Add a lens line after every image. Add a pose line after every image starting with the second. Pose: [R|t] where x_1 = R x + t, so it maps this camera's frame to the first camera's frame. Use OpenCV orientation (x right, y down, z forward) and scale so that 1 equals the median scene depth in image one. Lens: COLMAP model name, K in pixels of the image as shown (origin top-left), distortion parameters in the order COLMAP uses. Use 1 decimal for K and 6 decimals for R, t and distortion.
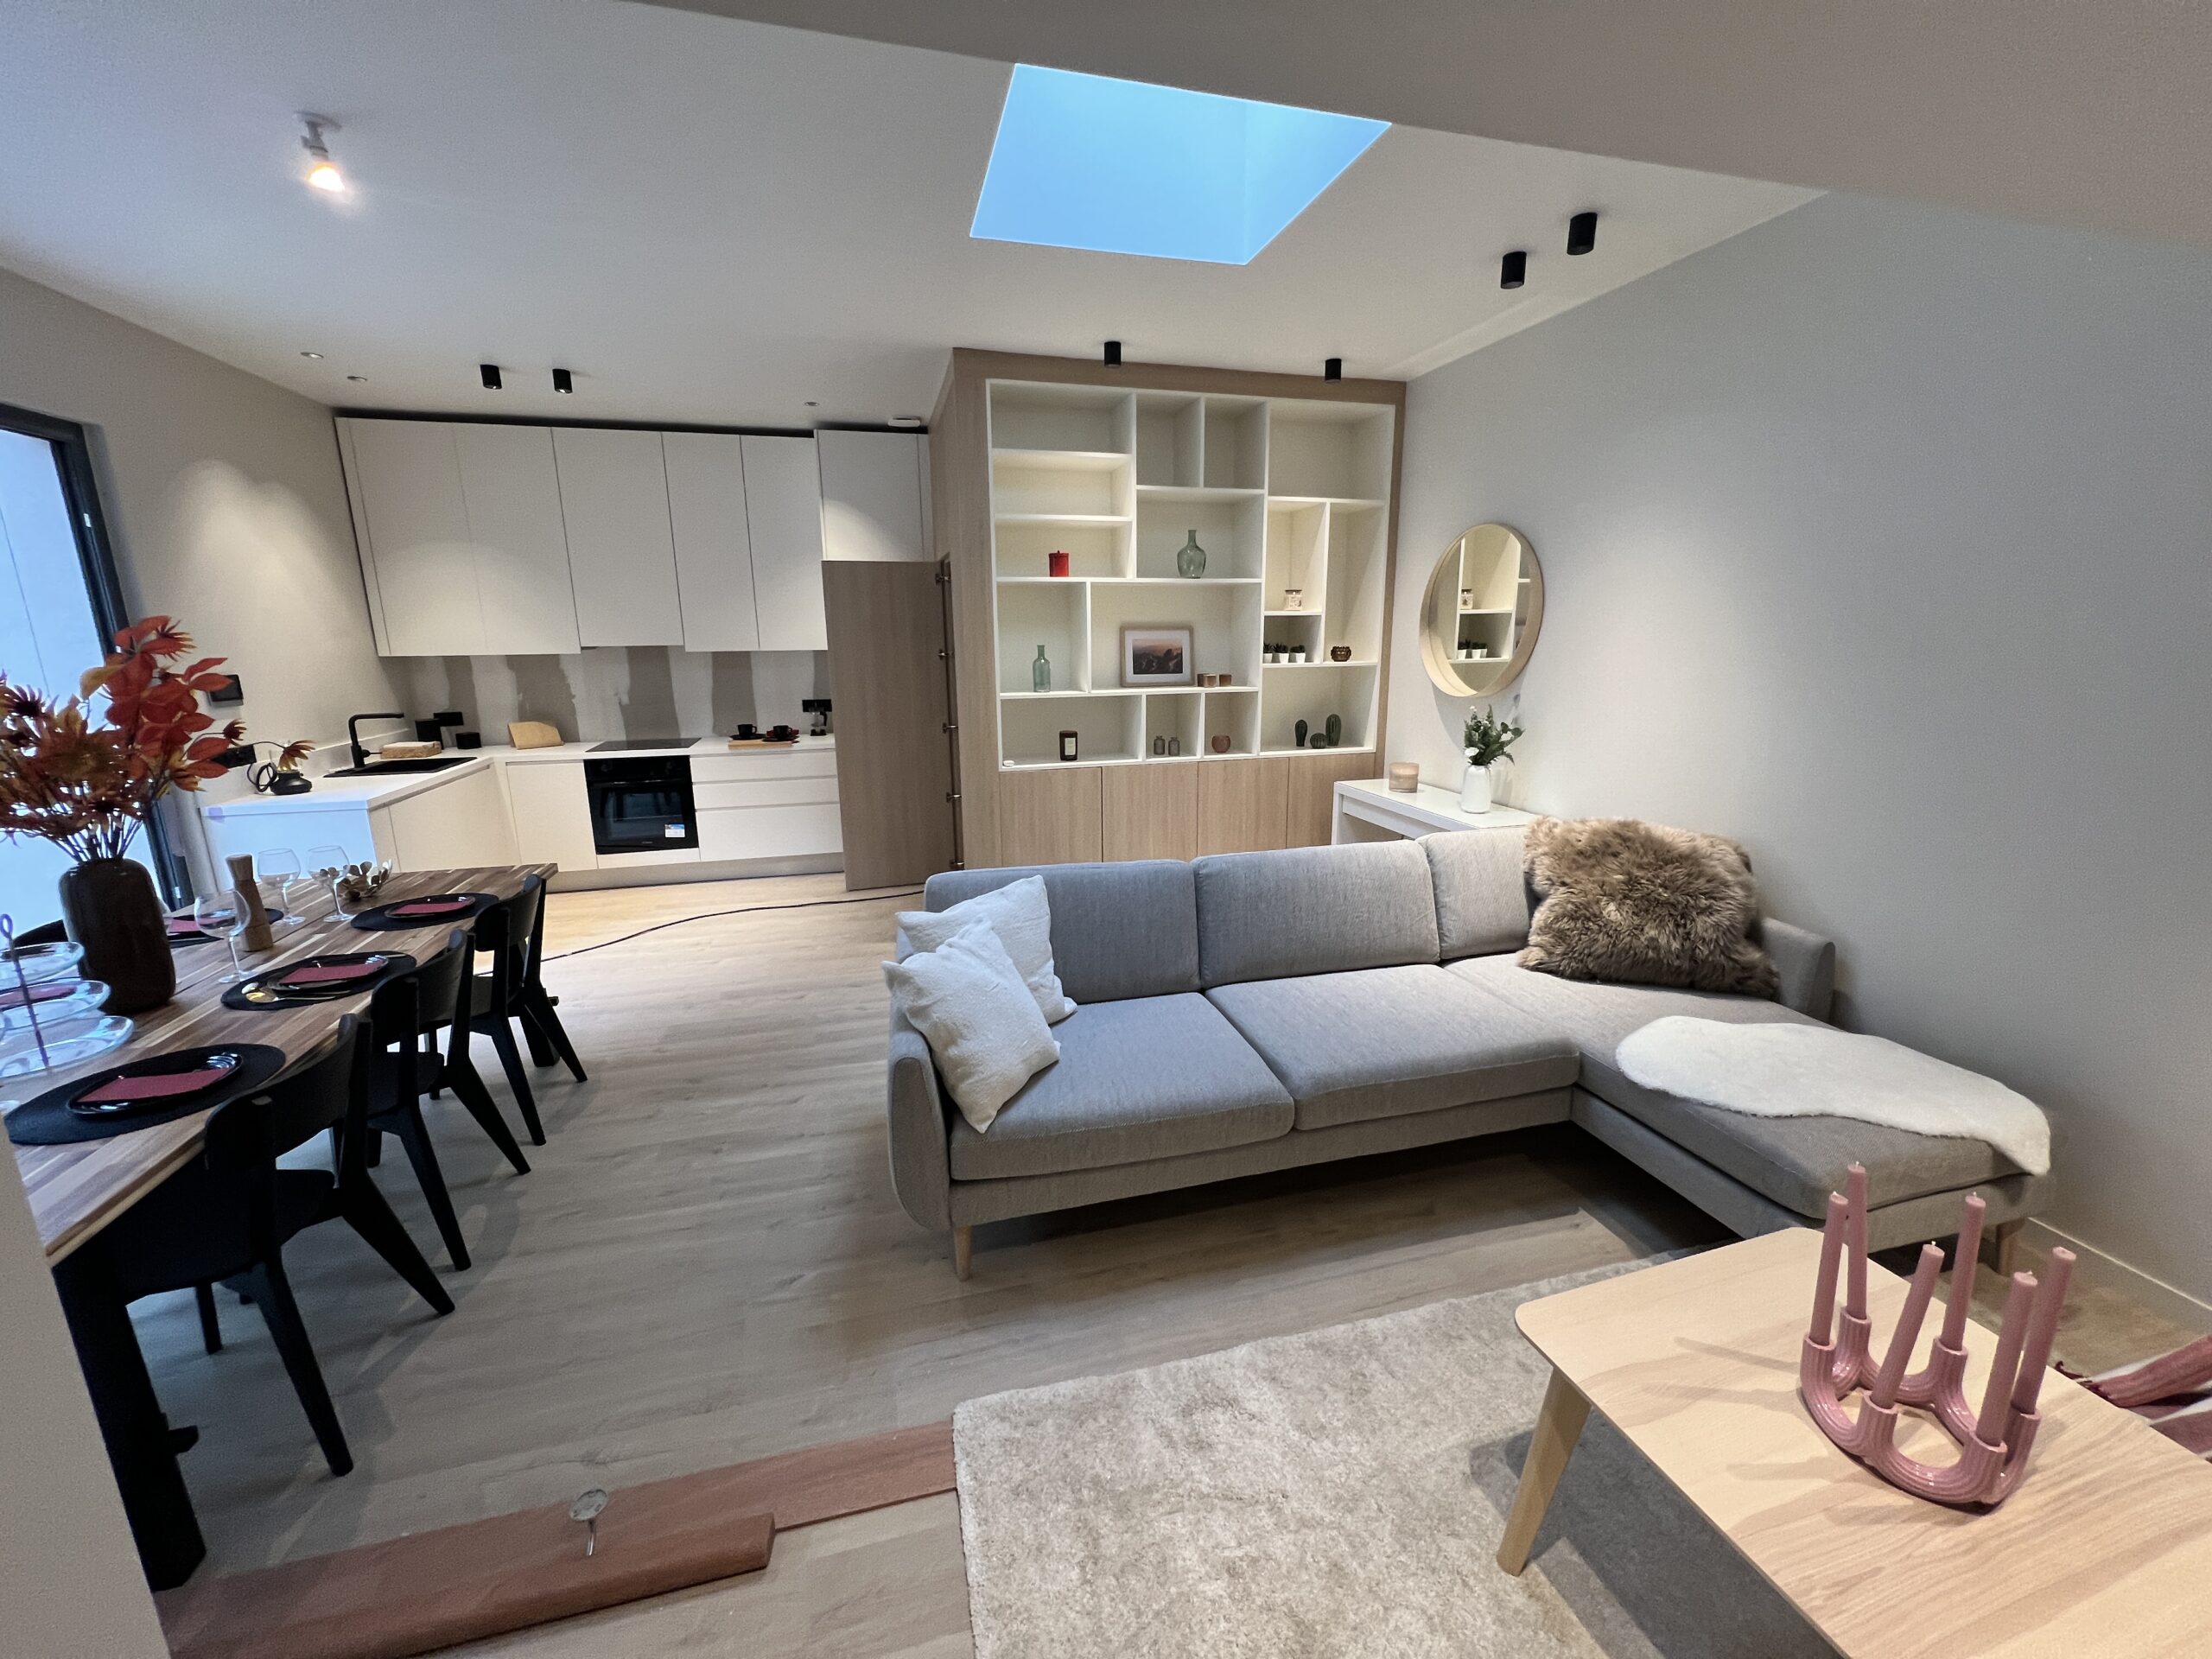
lens RADIAL K [[885.7, 0, 1105.1], [0, 885.7, 835.0], [0, 0, 1]] dist [-0.003361, 0.000585]
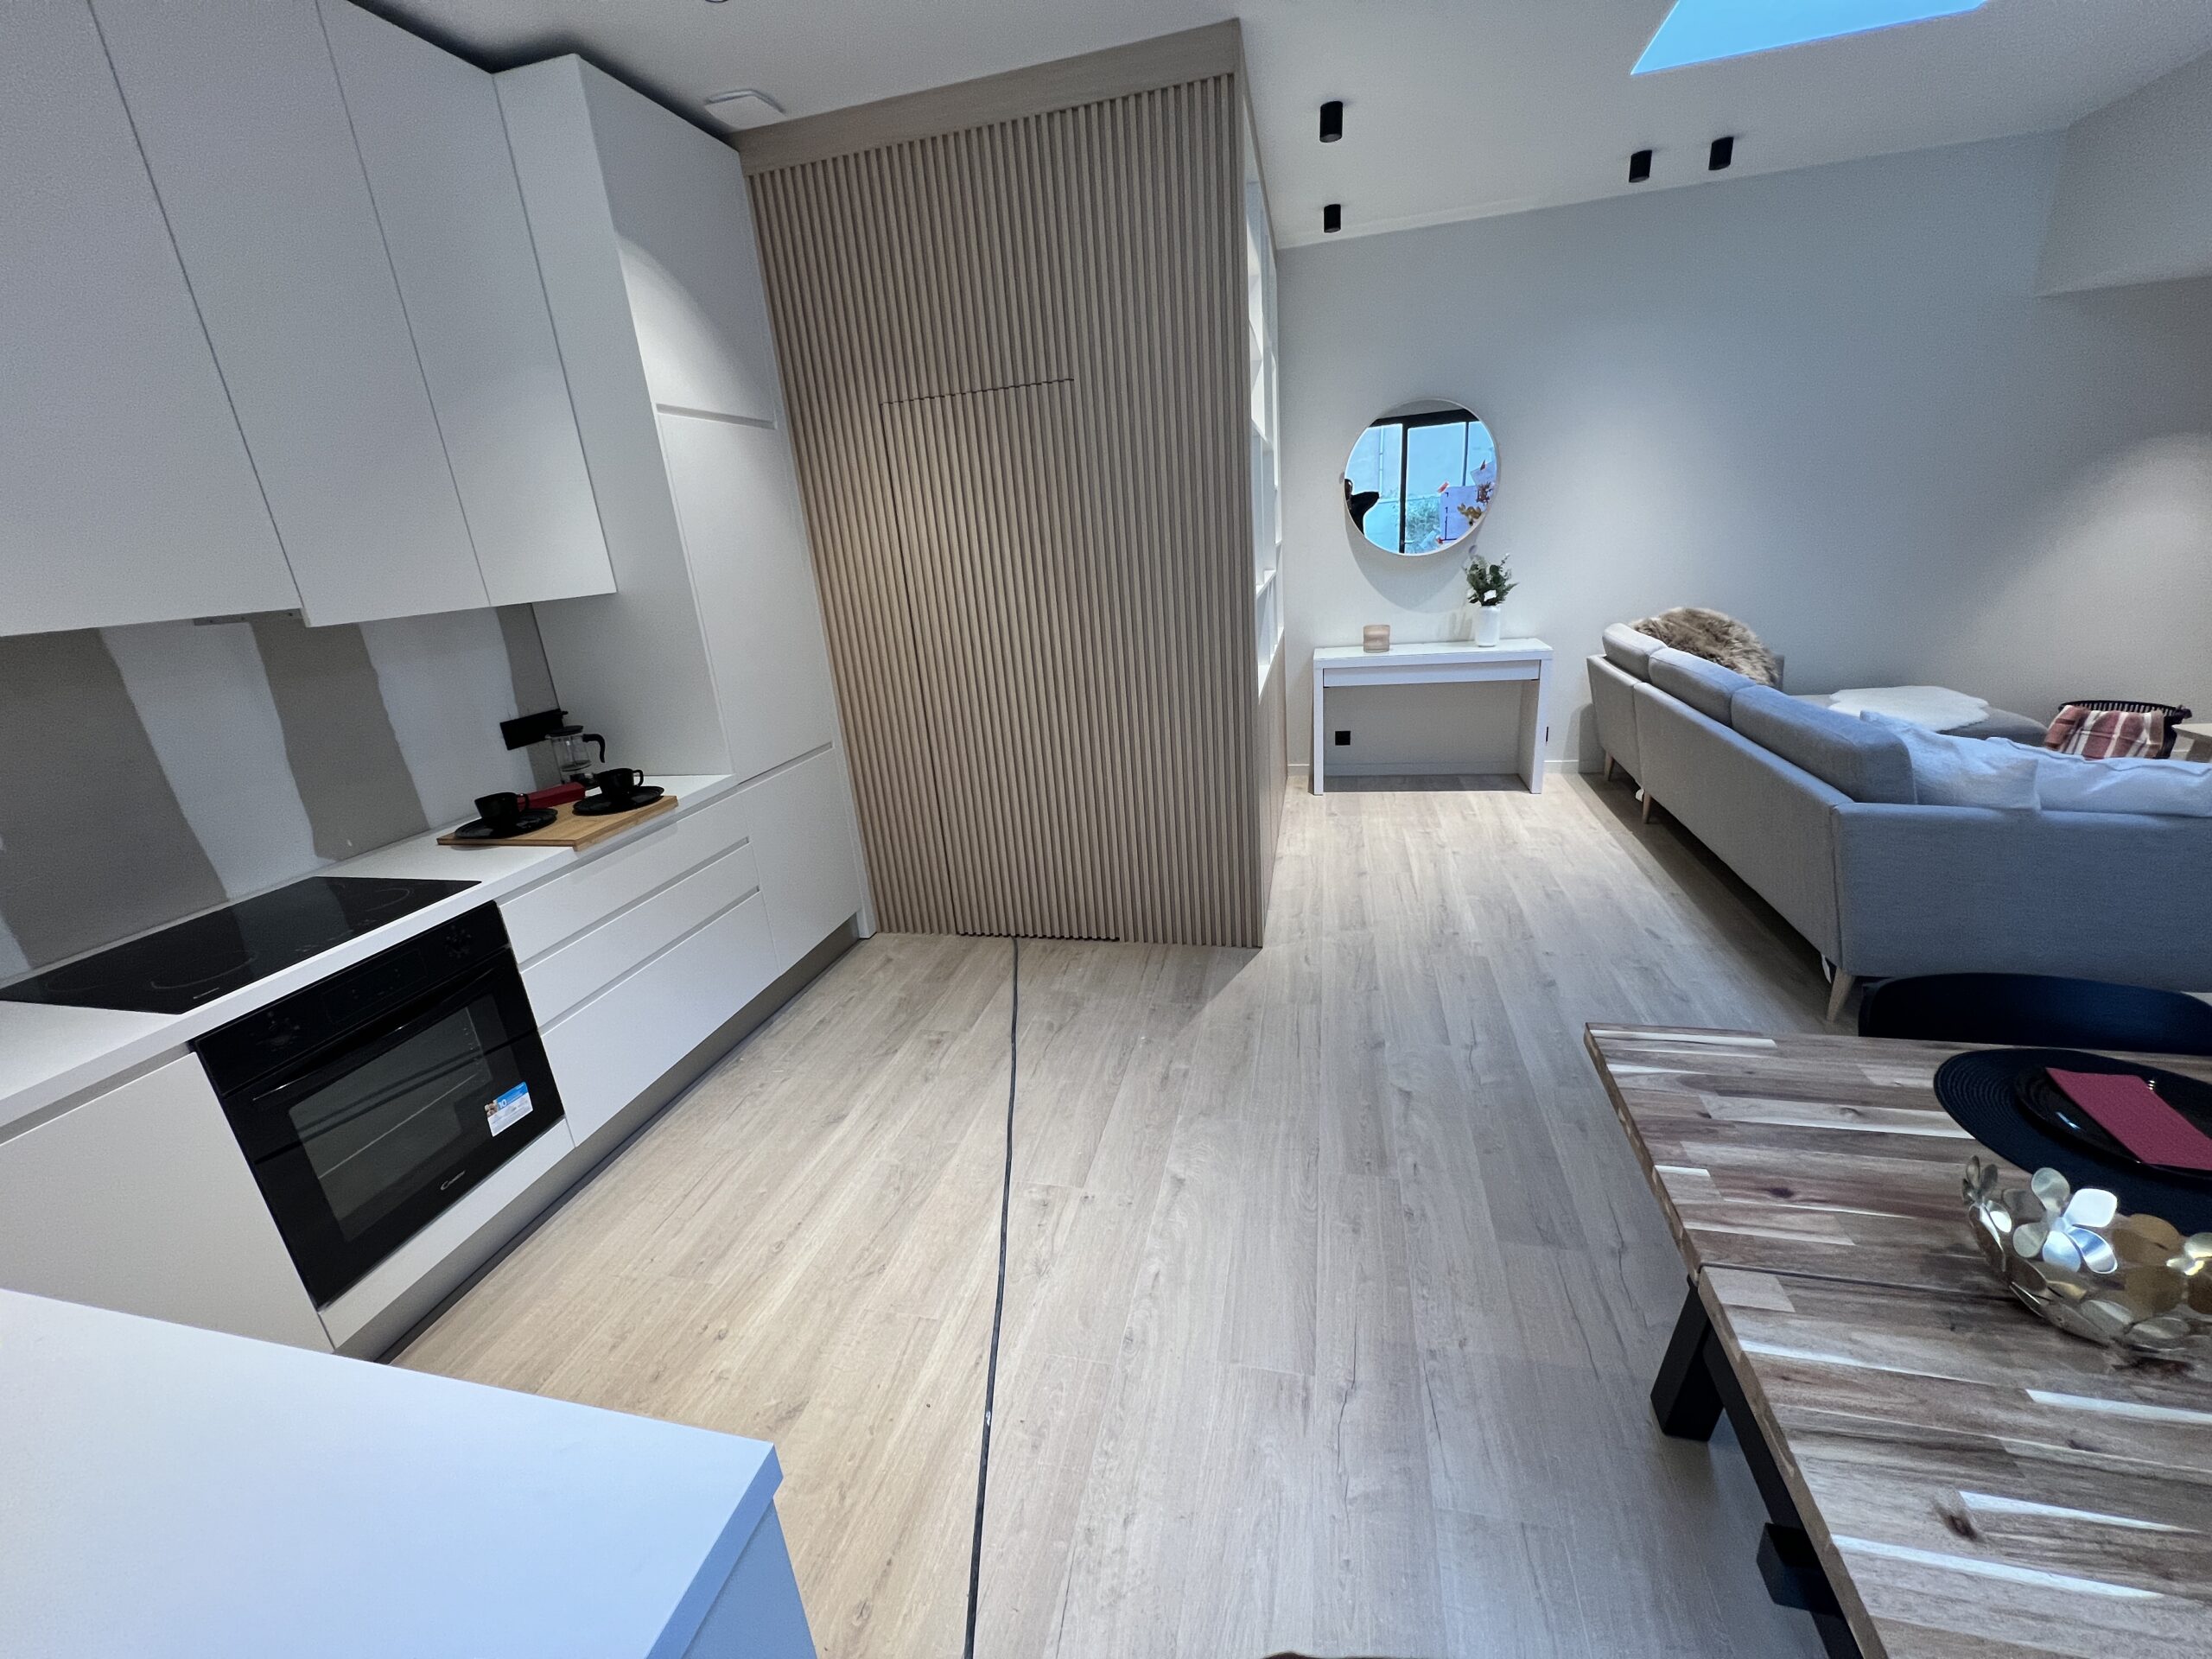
lens RADIAL K [[885.7, 0, 1102.0], [0, 885.7, 826.6], [0, 0, 1]] dist [-0.003361, 0.000585]
pose [[0.487339, -0.310203, 0.816257, -0.630699], [0.268536, 0.942715, 0.197934, -0.122536], [-0.830897, 0.122733, 0.542722, 0.577538]]
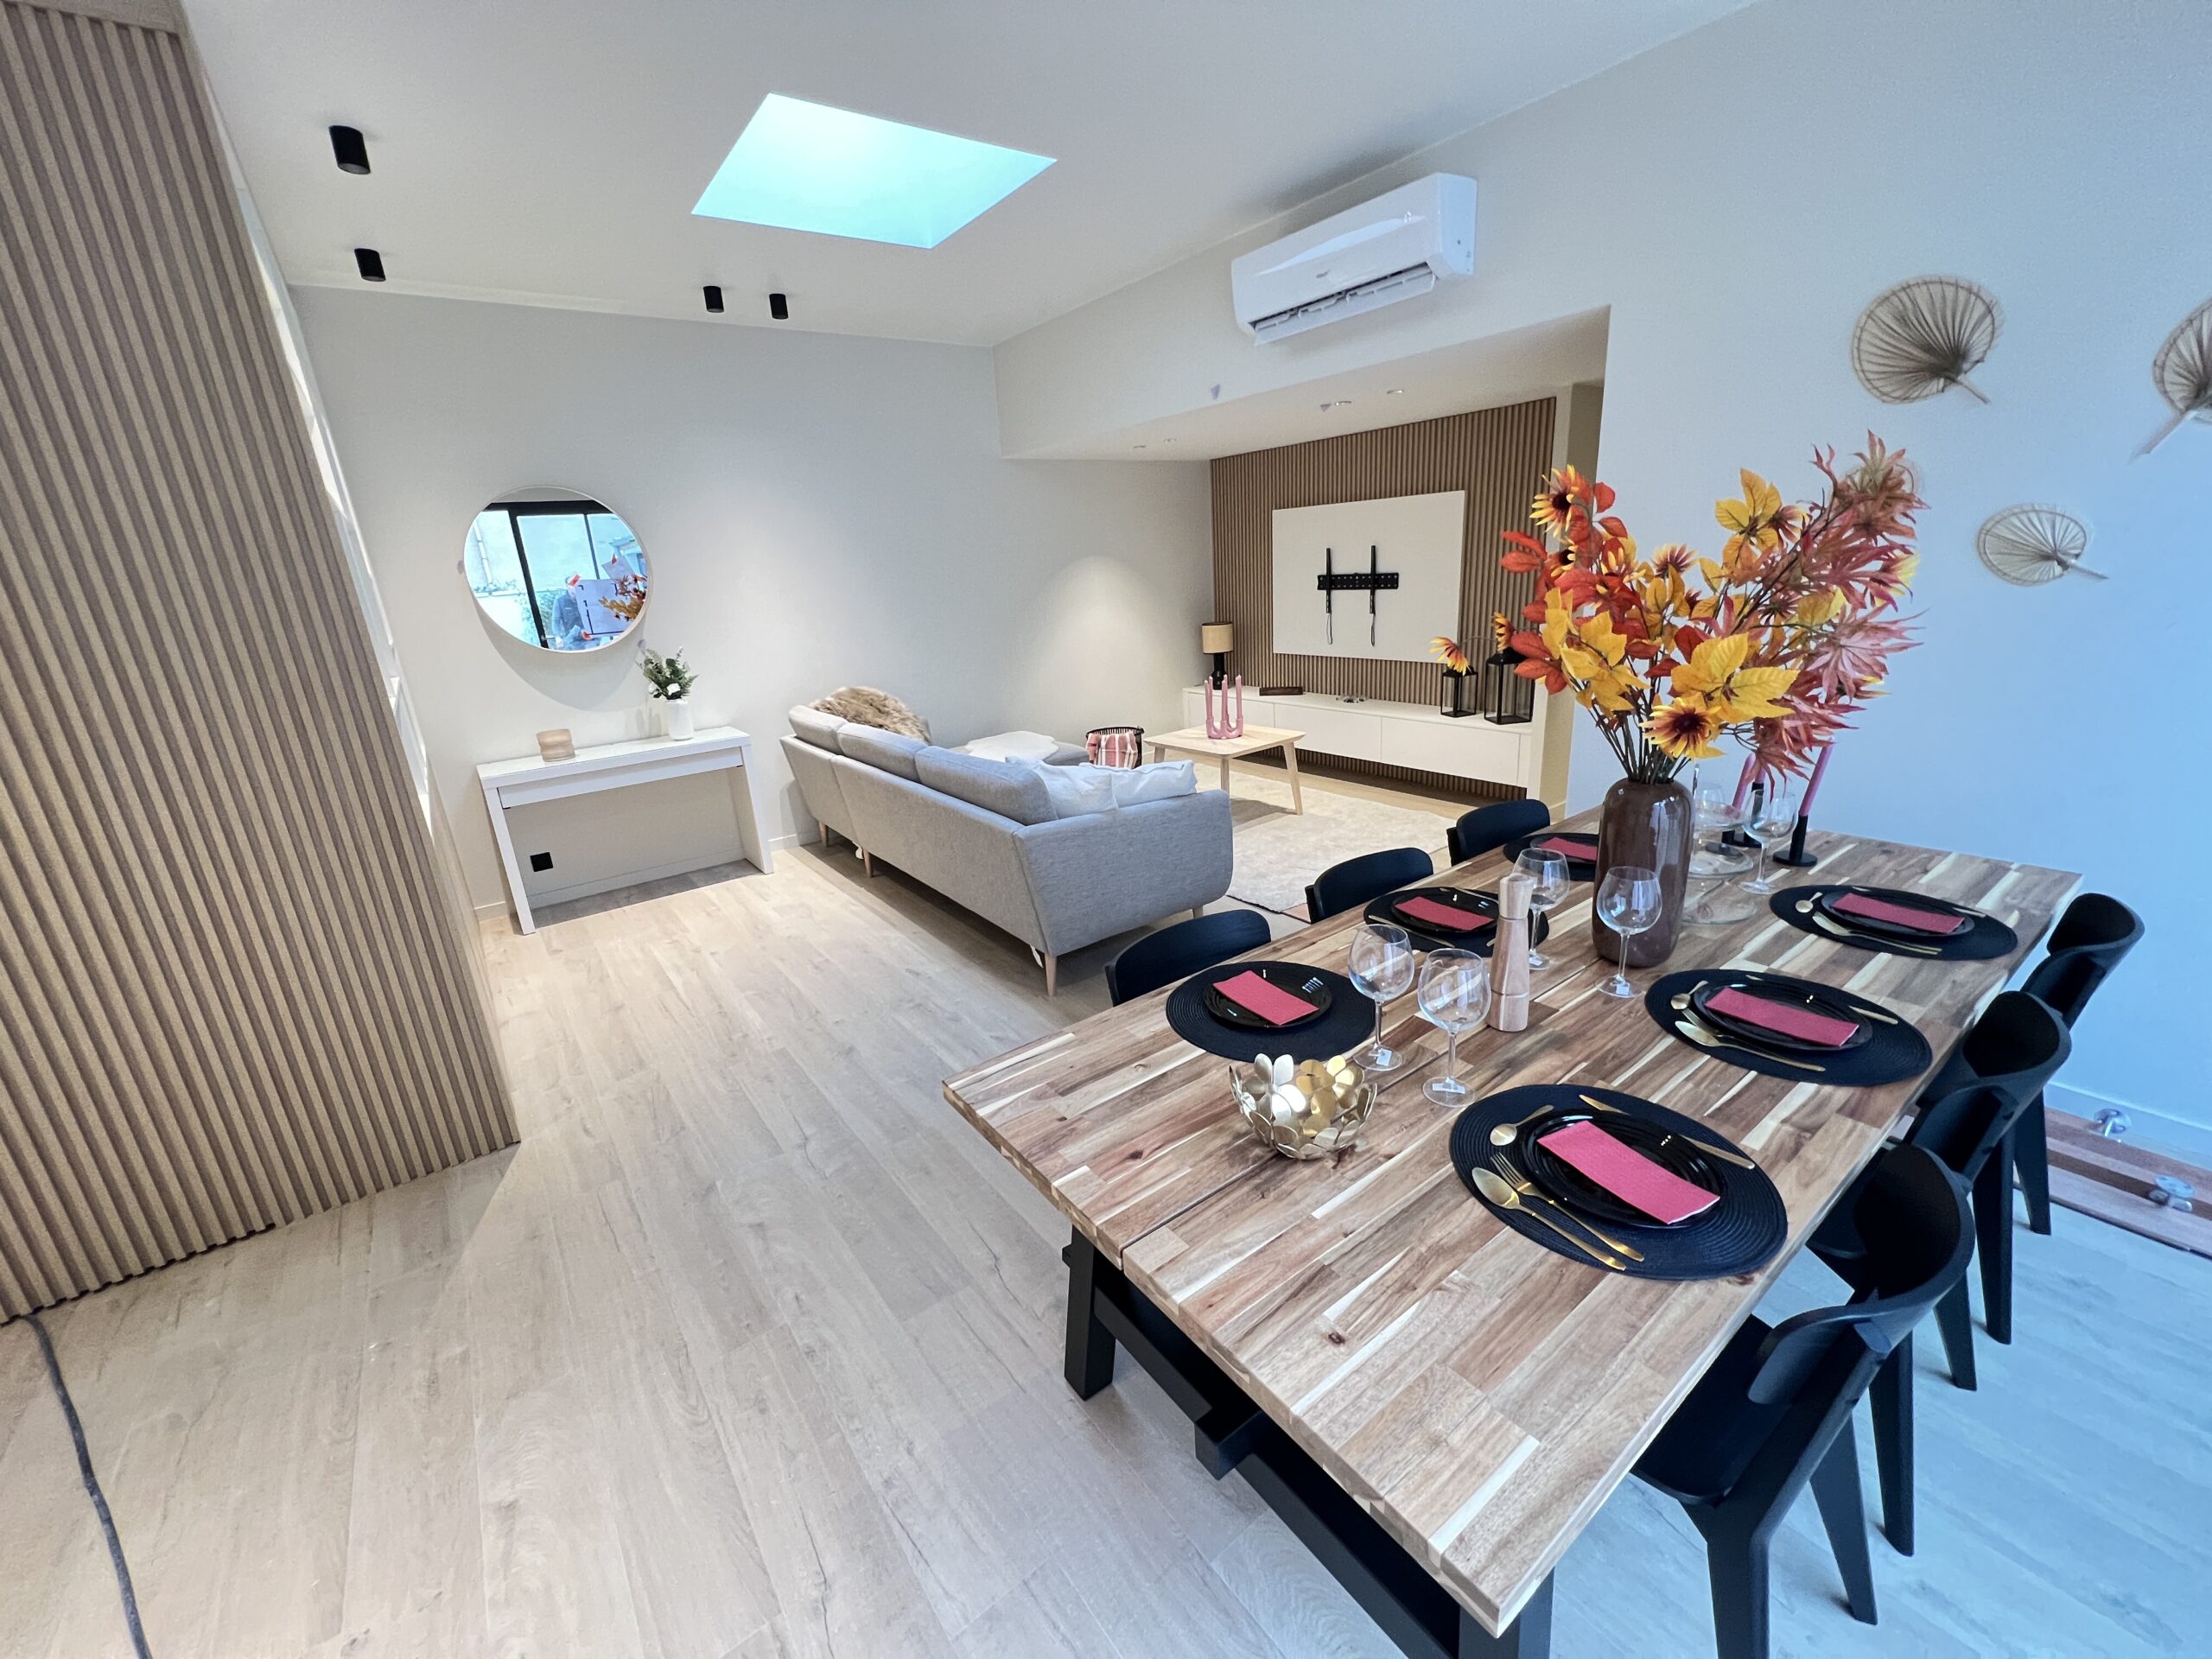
lens RADIAL K [[885.7, 0, 1106.6], [0, 885.7, 826.3], [0, 0, 1]] dist [-0.003361, 0.000585]
pose [[-0.363260, -0.244165, 0.899125, -0.613579], [0.269092, 0.896426, 0.352150, -0.131026], [-0.891982, 0.369869, -0.259933, 0.602286]]
